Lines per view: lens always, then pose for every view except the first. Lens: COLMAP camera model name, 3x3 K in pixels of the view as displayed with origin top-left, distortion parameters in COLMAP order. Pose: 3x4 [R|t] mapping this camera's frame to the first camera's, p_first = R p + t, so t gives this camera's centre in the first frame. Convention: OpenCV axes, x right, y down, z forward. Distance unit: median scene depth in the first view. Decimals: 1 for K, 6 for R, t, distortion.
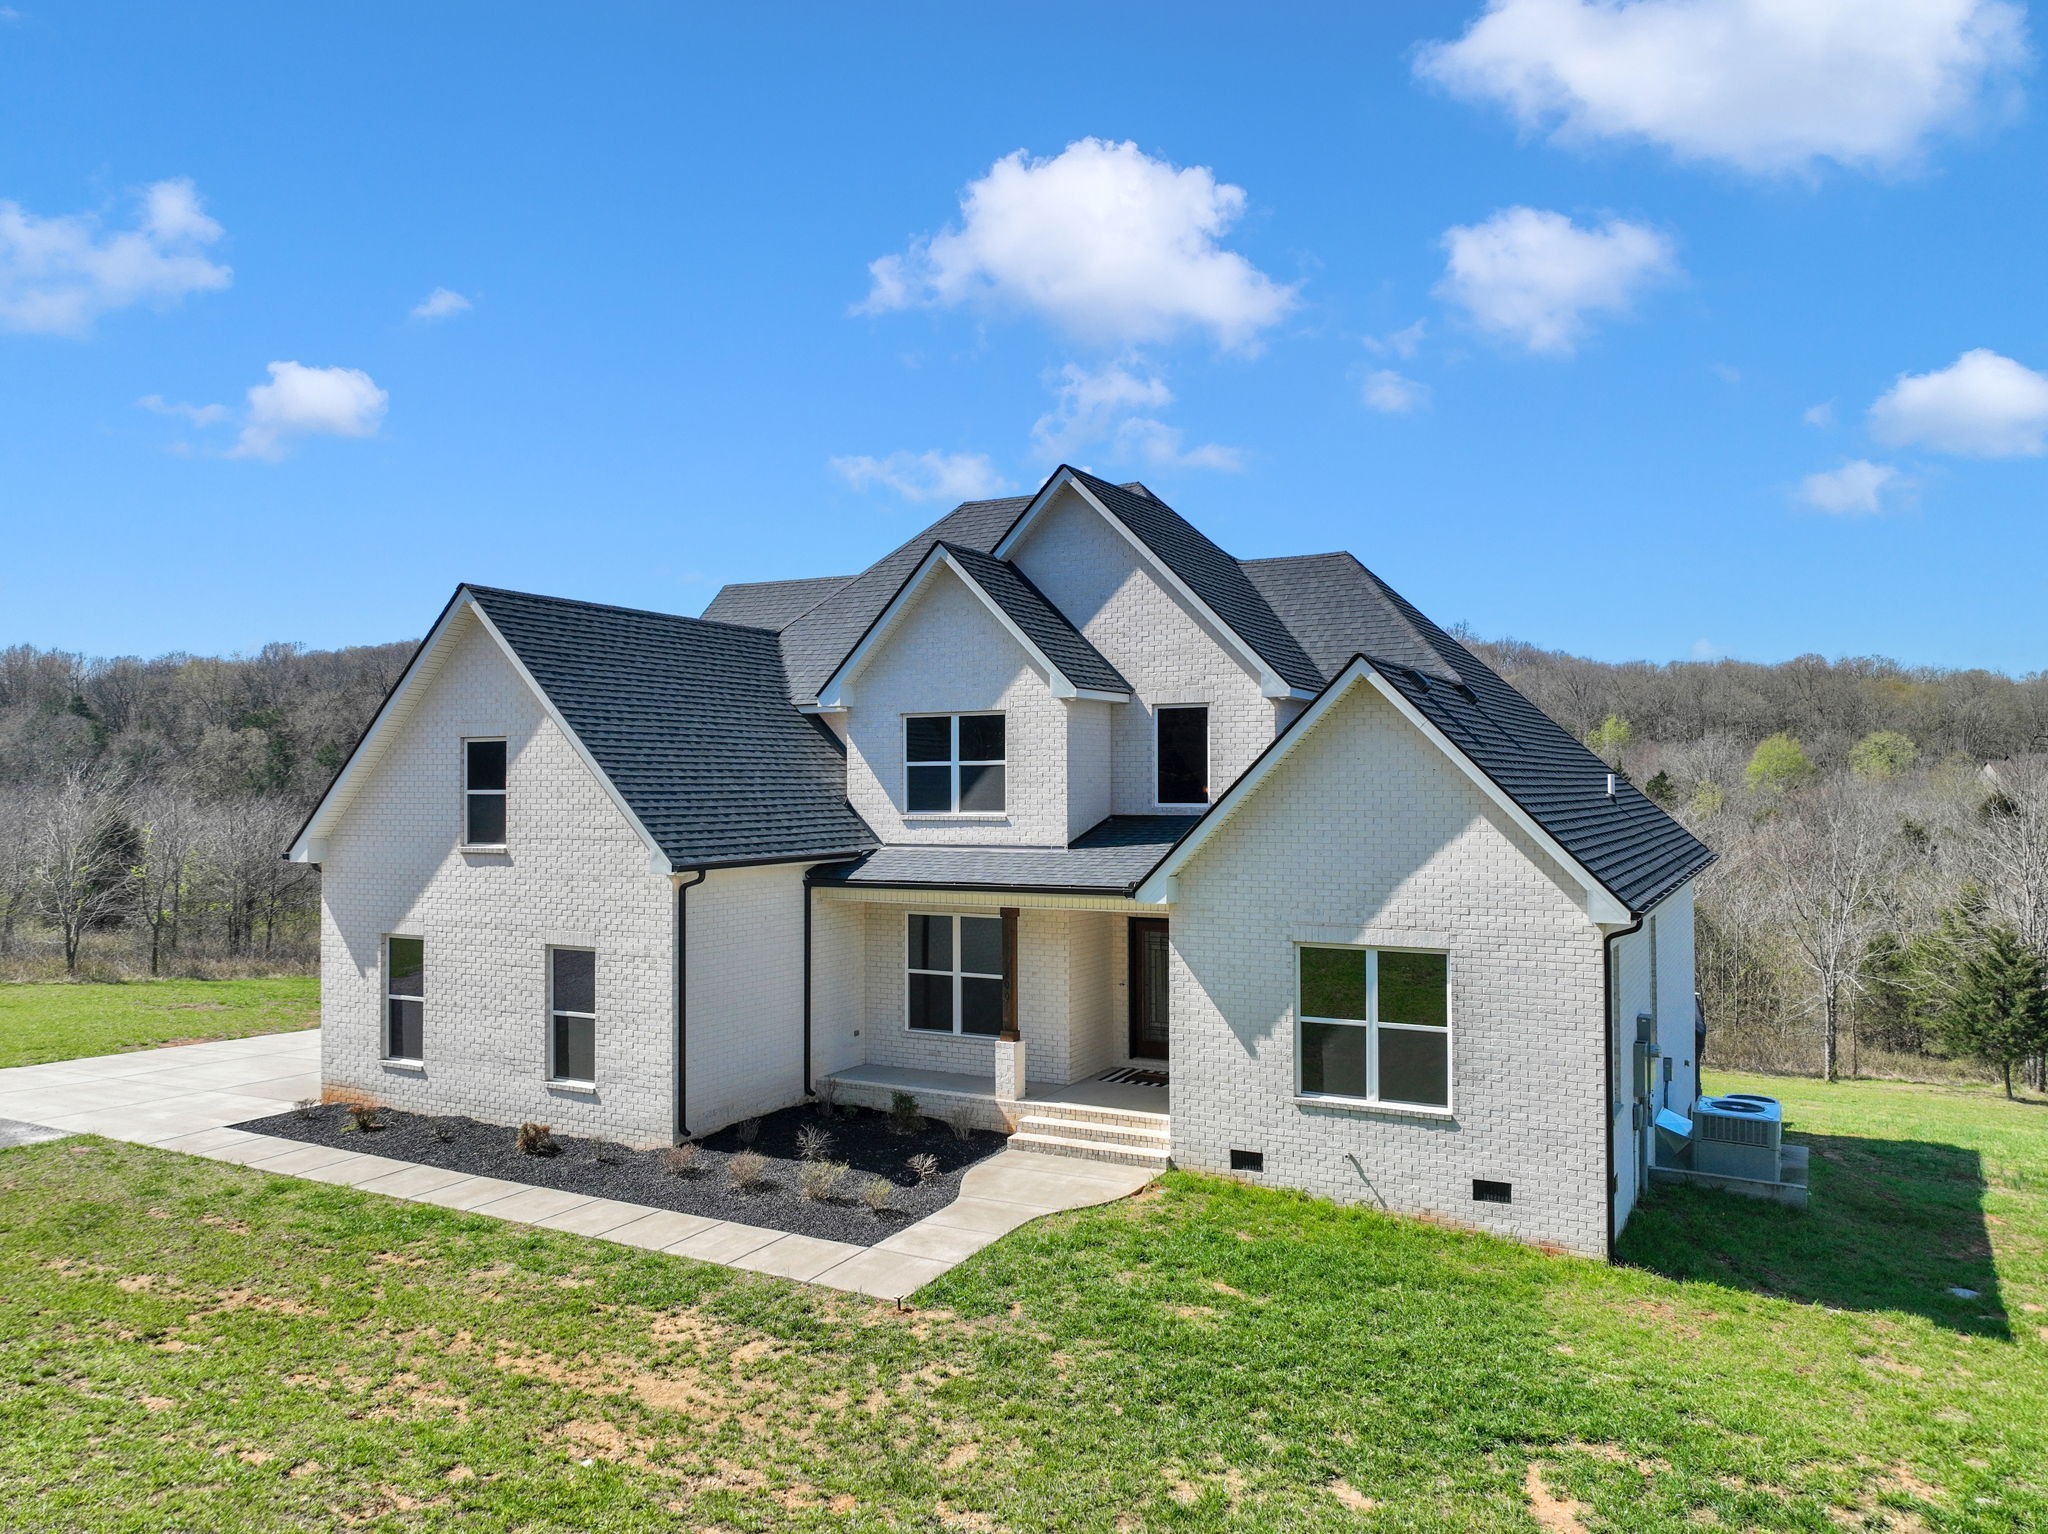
lens RADIAL K [[1441.7, 0, 1022.7], [0, 1441.7, 761.6], [0, 0, 1]] dist [0.011999, 0.003143]
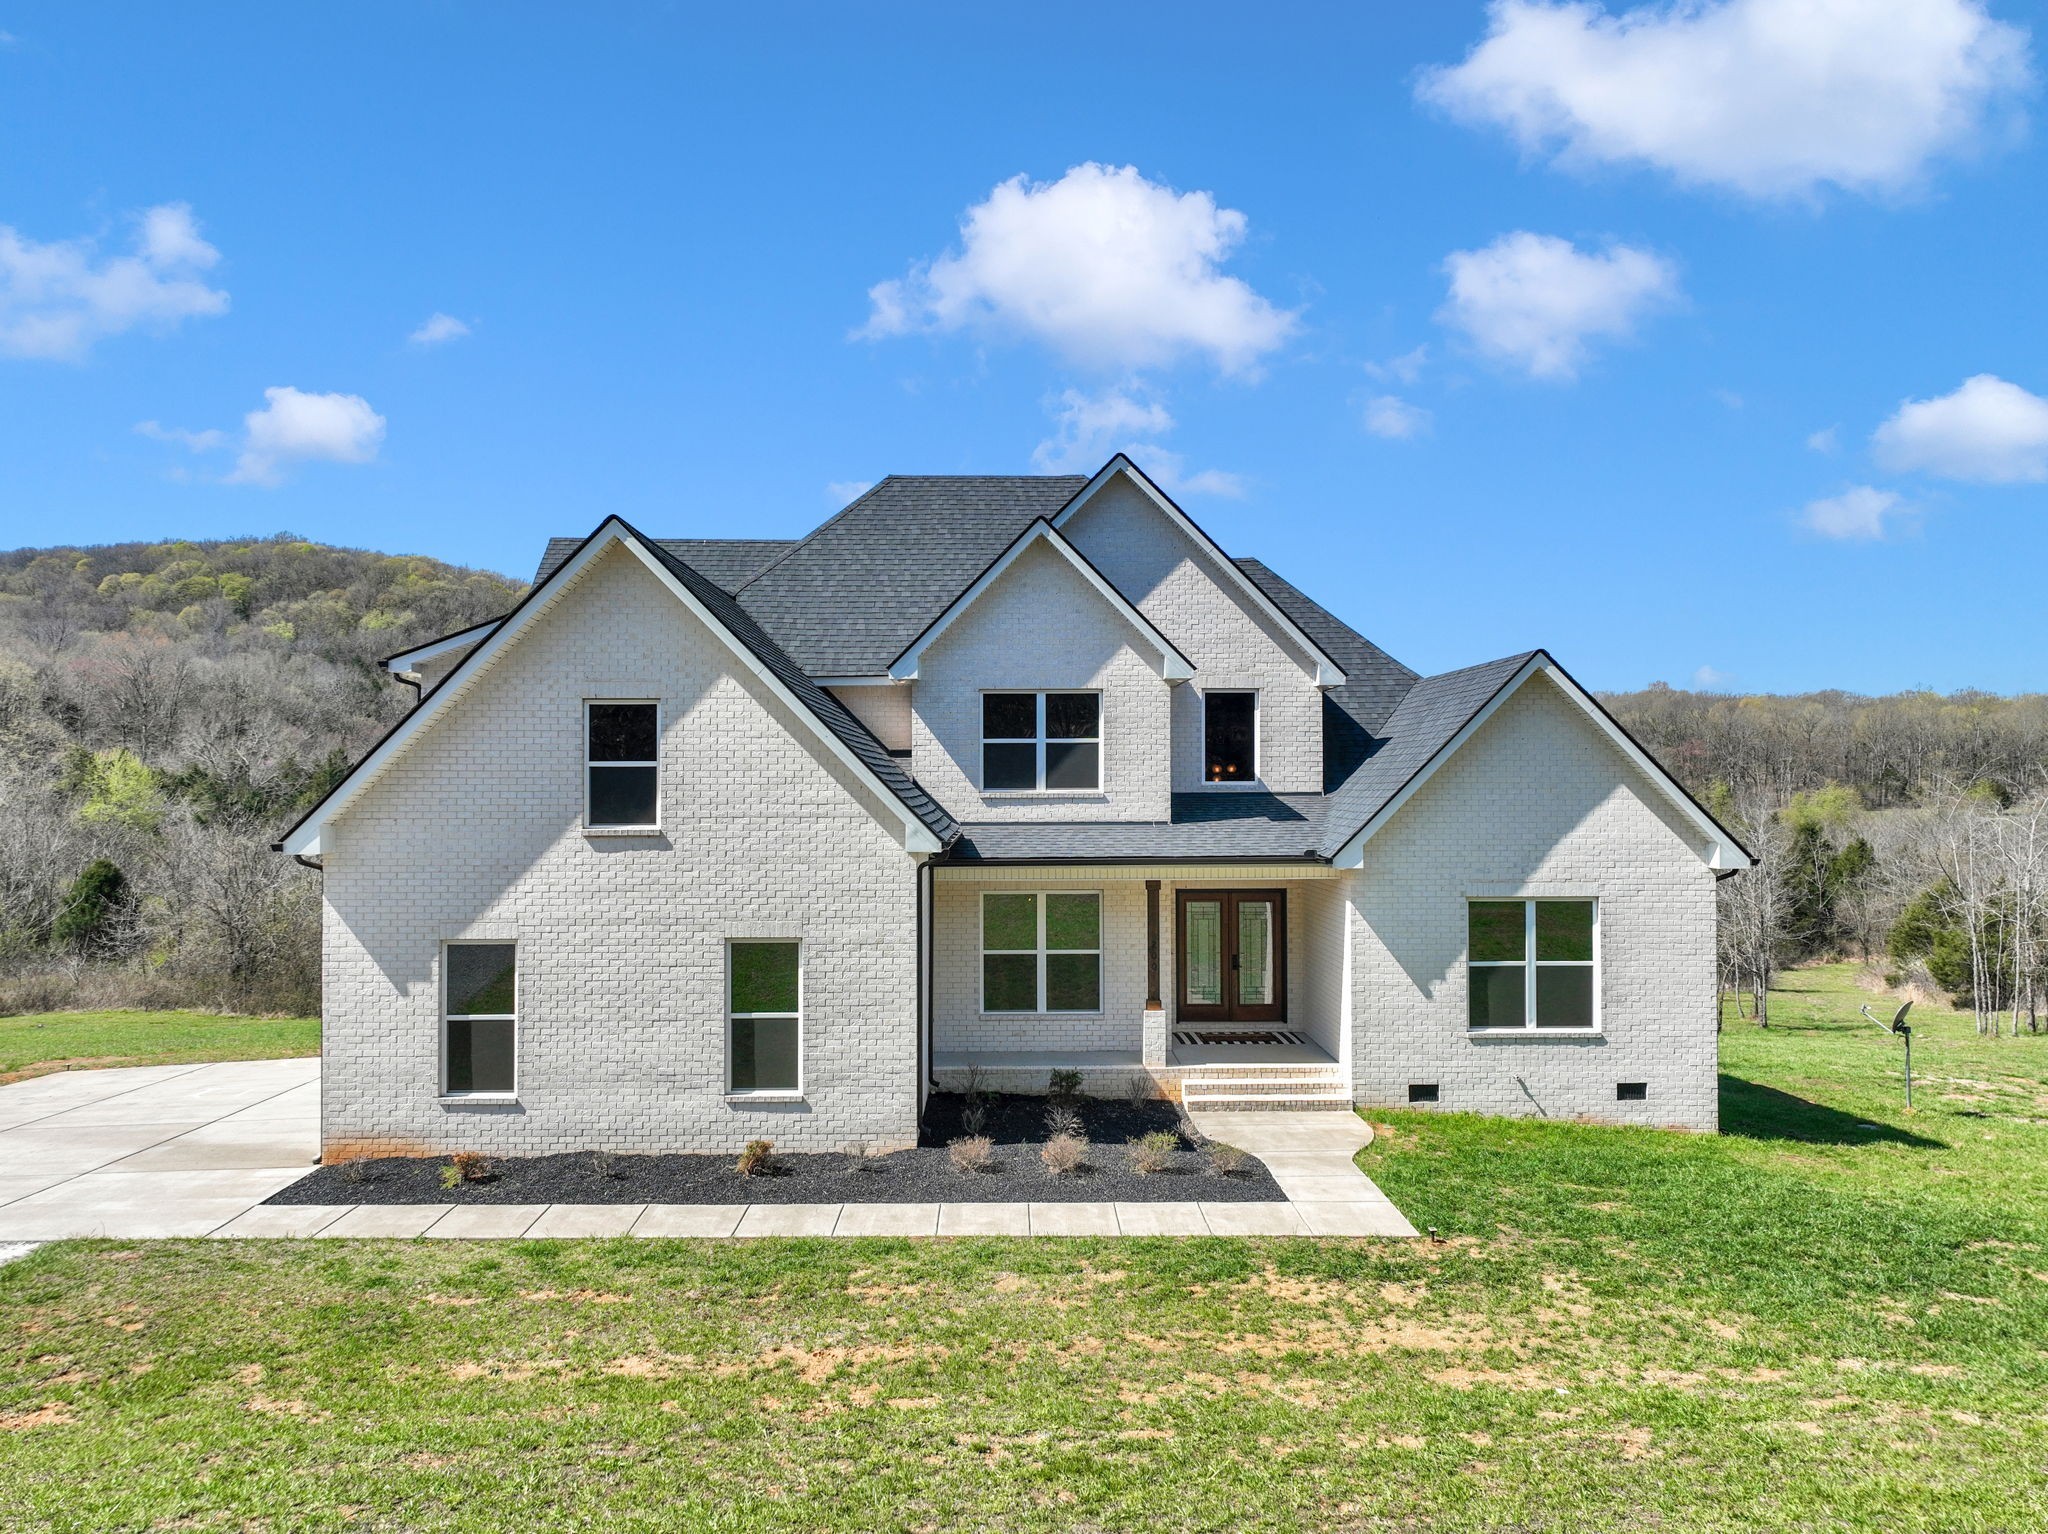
lens RADIAL K [[1441.7, 0, 1023.6], [0, 1441.7, 769.0], [0, 0, 1]] dist [0.011999, 0.003143]
pose [[0.868775, 0.007491, 0.495150, -0.604420], [-0.009147, 0.999958, 0.000921, 0.022121], [-0.495123, -0.005329, 0.868807, 0.155134]]
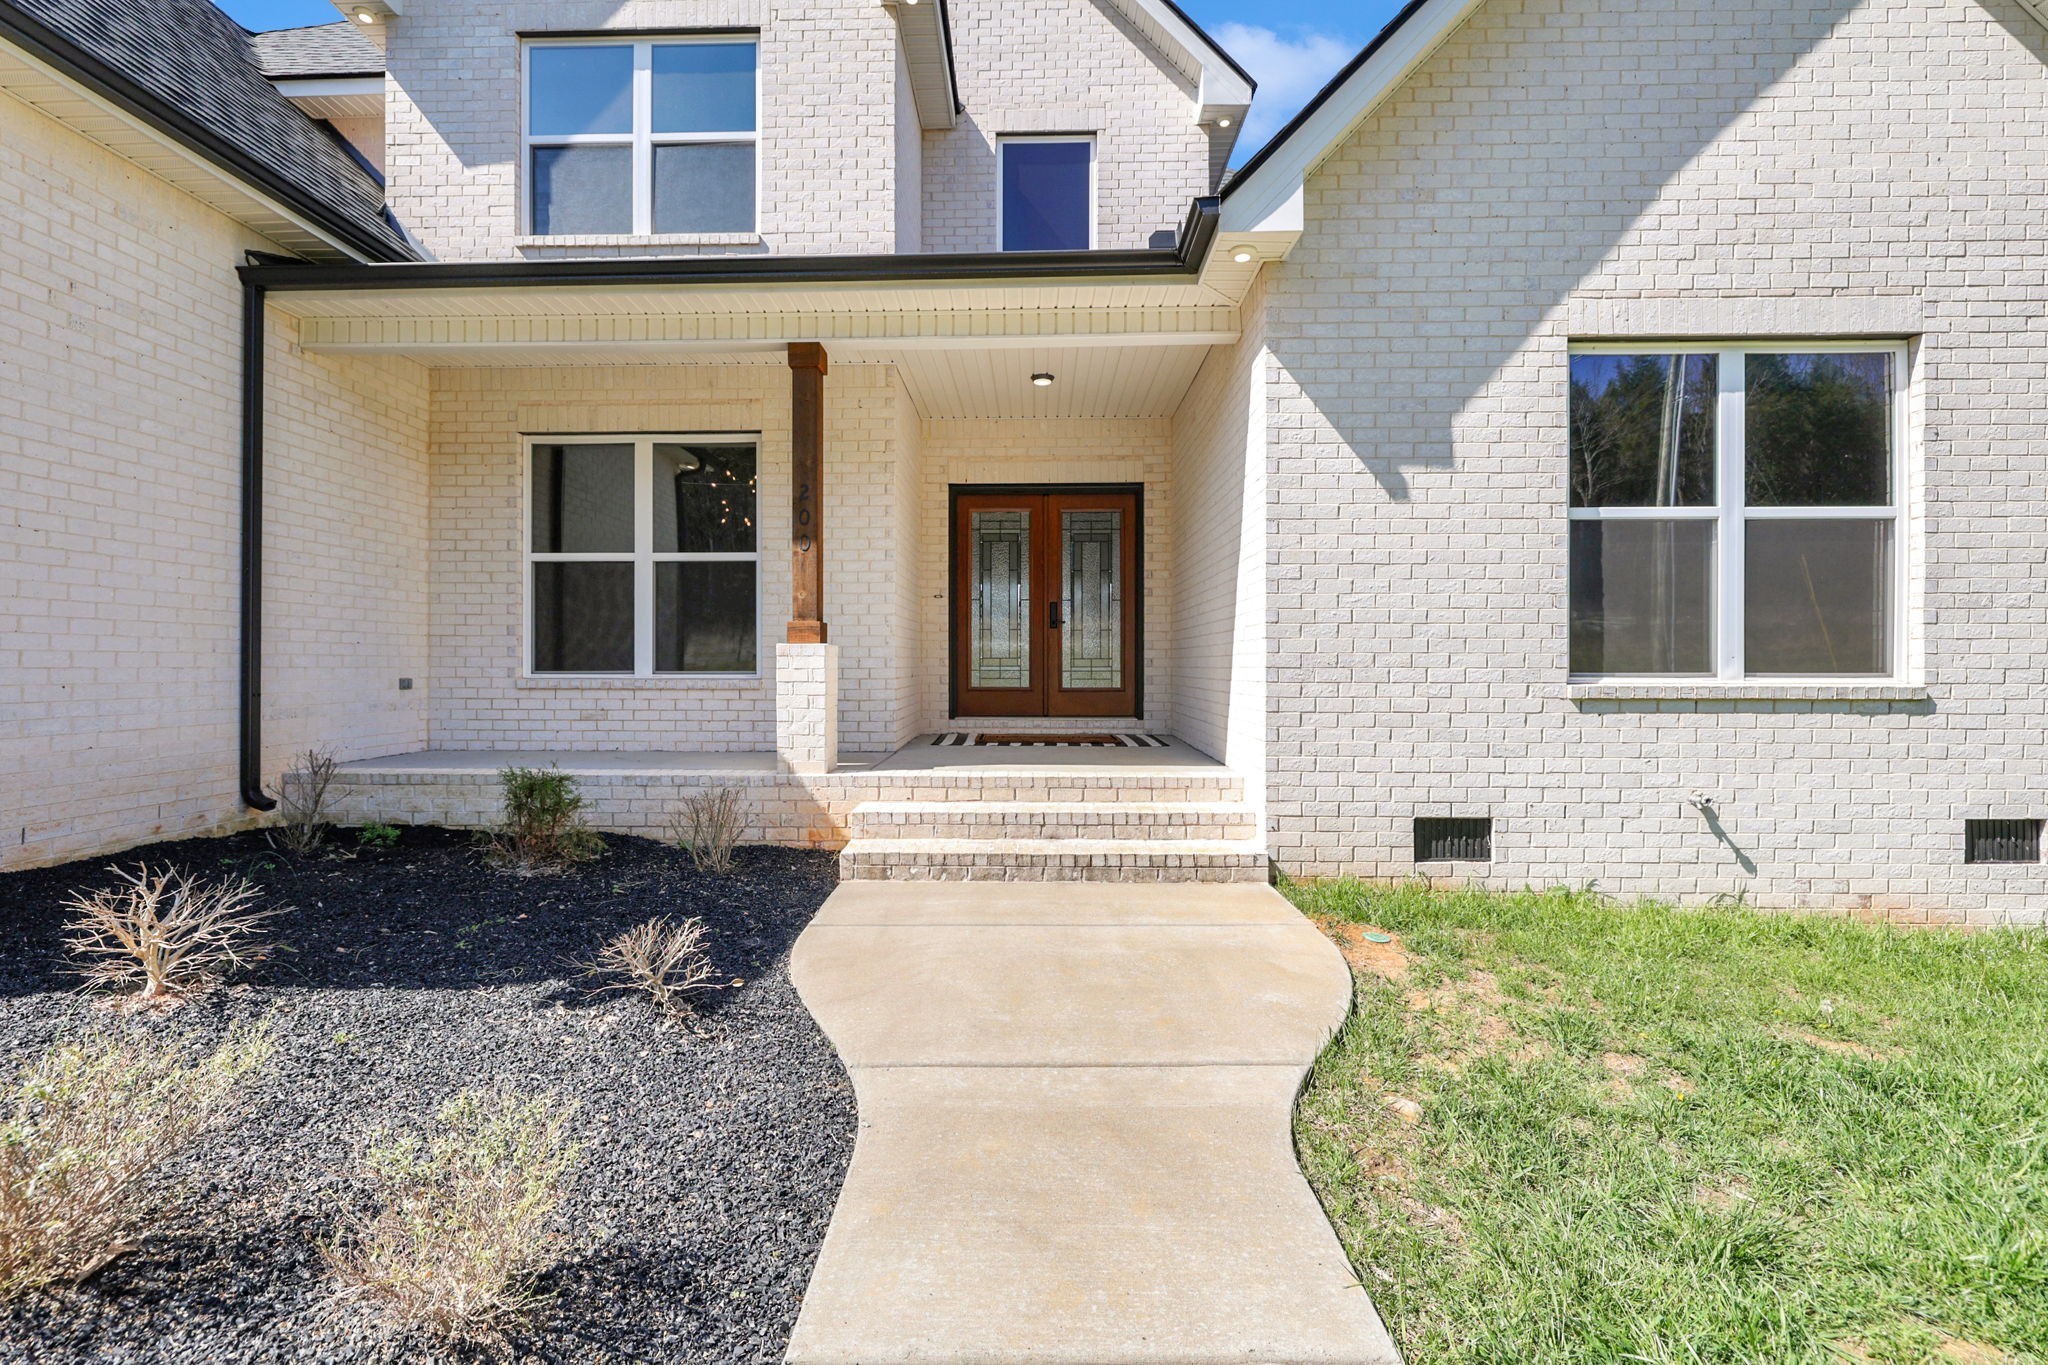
lens RADIAL K [[858.2, 0, 1009.4], [0, 858.2, 665.7], [0, 0, 1]] dist [-0.000836, 0.000645]
pose [[0.889369, 0.005809, 0.457153, -0.075677], [-0.012495, 0.999855, 0.011602, 0.197976], [-0.457020, -0.016030, 0.889312, 0.739117]]
